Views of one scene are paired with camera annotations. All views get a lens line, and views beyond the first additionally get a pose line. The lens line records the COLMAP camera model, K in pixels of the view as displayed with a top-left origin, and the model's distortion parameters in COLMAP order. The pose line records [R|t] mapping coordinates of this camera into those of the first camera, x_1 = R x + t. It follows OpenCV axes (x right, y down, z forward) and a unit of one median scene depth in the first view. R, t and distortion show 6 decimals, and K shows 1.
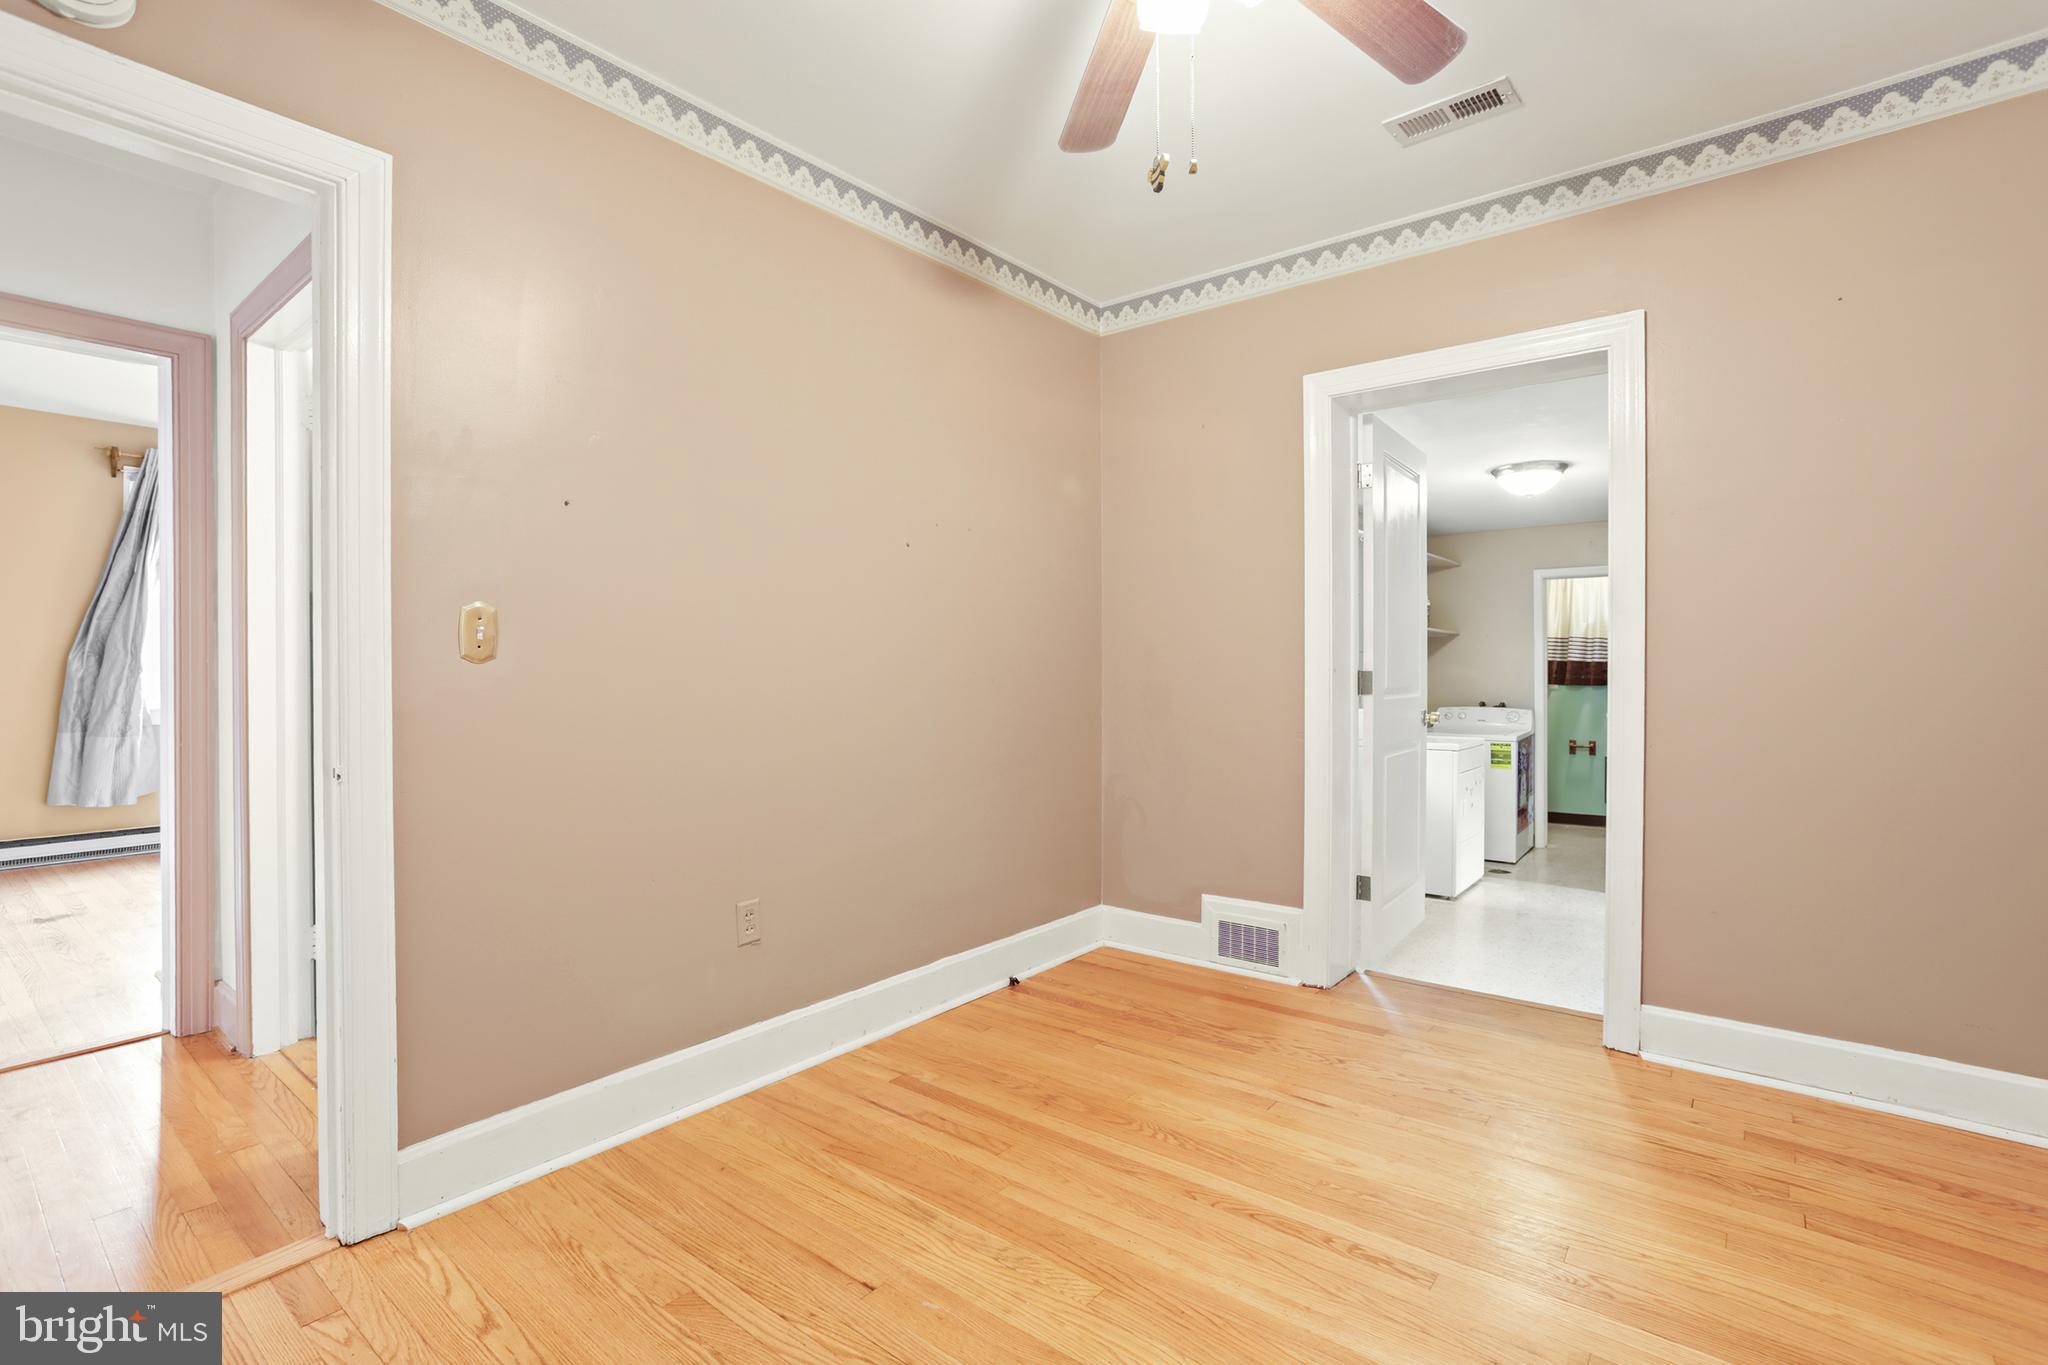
lens RADIAL K [[954.5, 0, 1011.1], [0, 954.5, 670.0], [0, 0, 1]] dist [-0.021250, 0.015004]
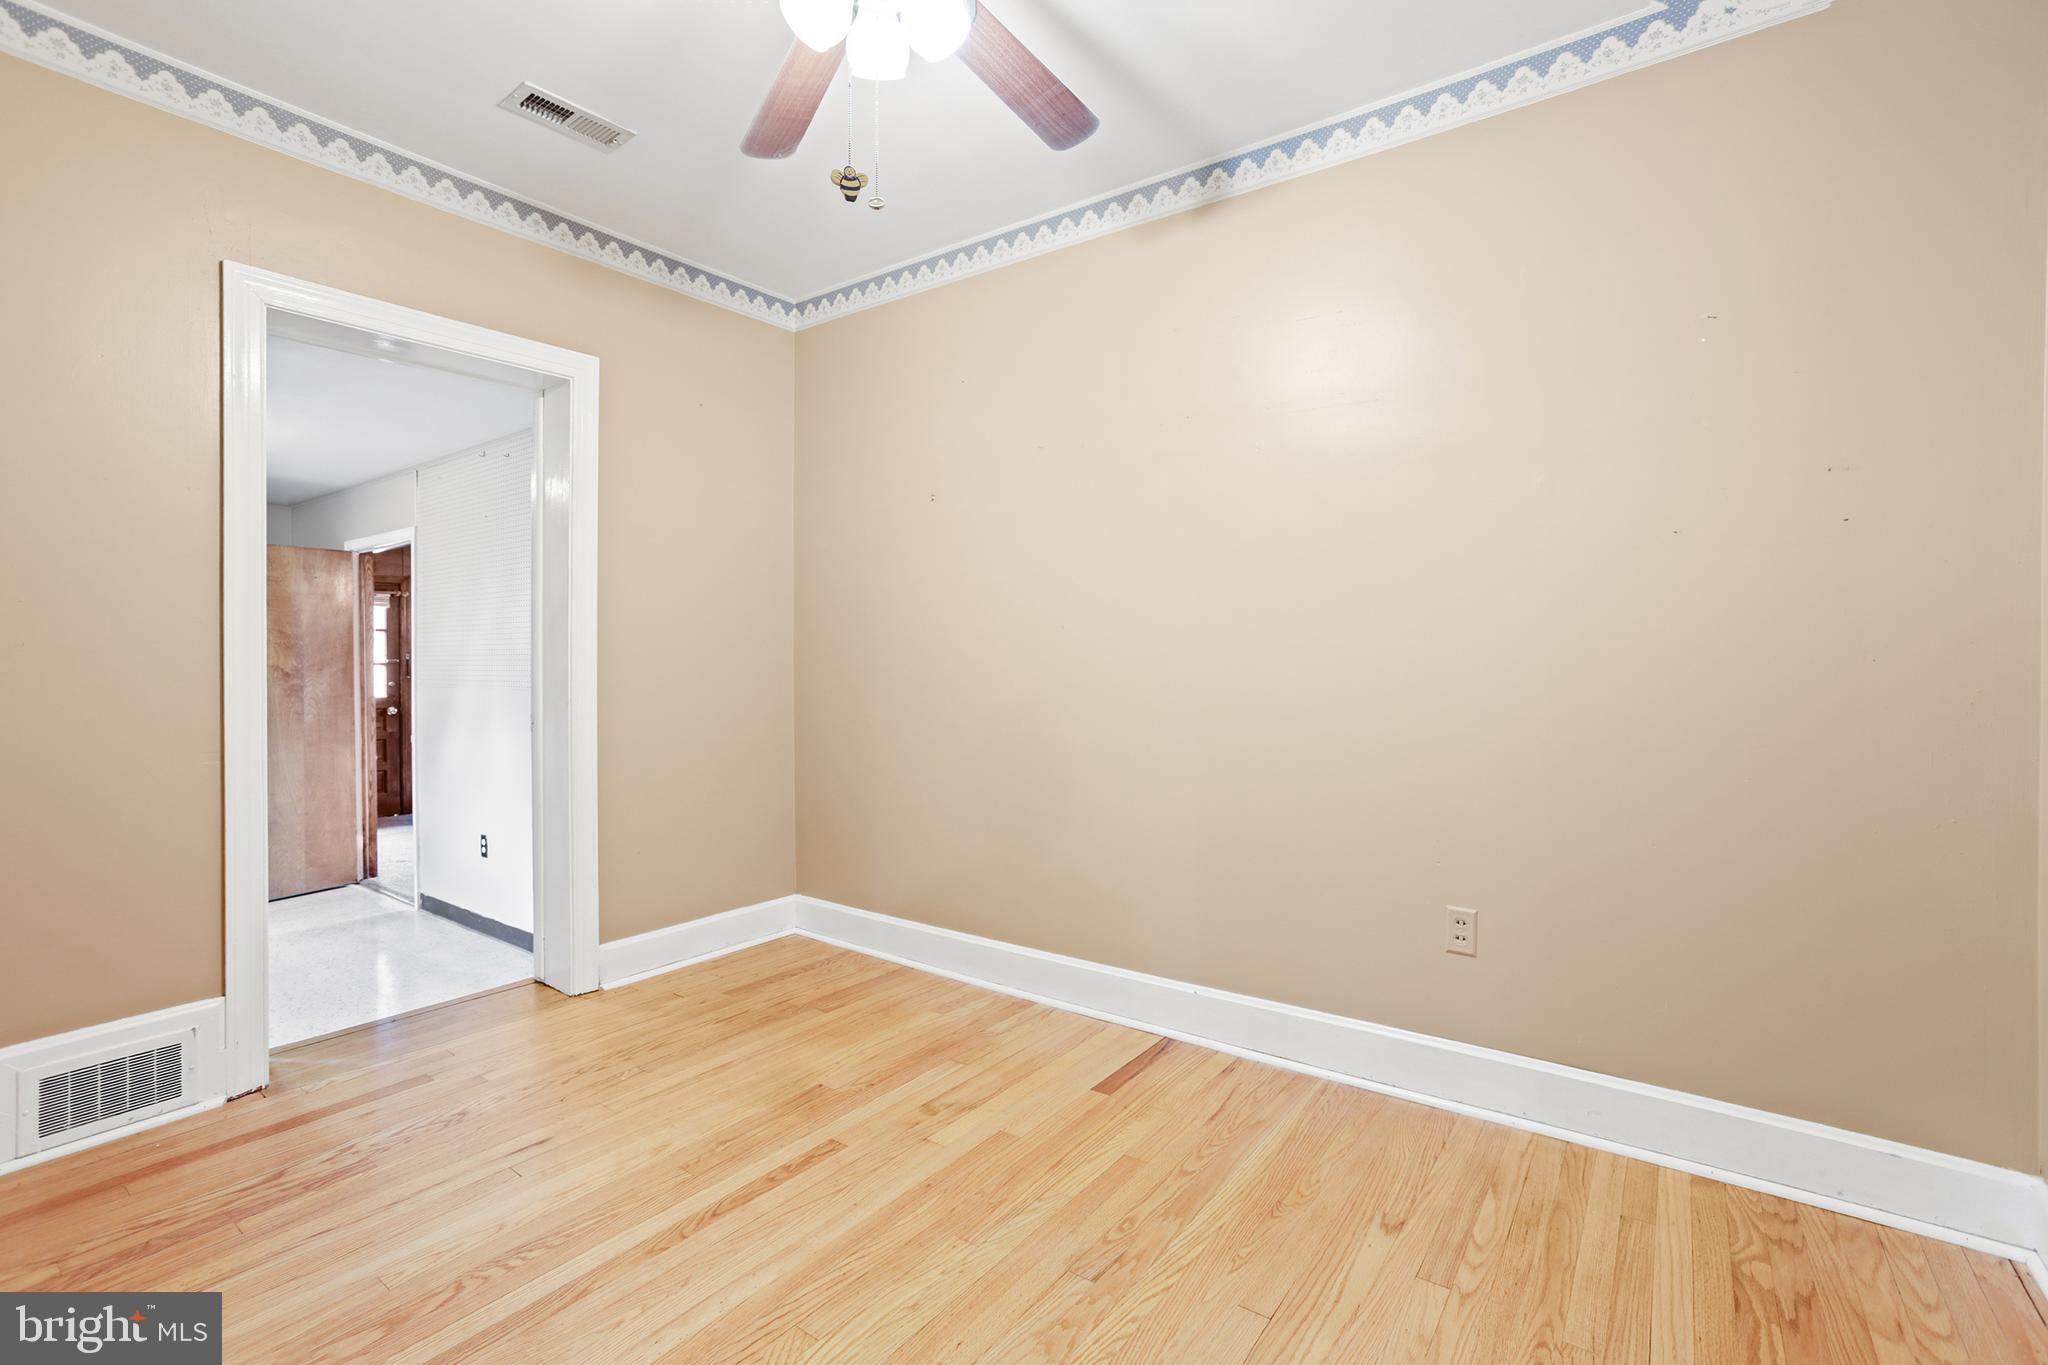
lens RADIAL K [[954.5, 0, 1024.8], [0, 954.5, 663.2], [0, 0, 1]] dist [-0.021250, 0.015004]
pose [[-0.051389, -0.004009, 0.998671, -0.535853], [0.004293, 0.999982, 0.004235, -0.002723], [-0.998669, 0.004505, -0.051371, 0.518508]]
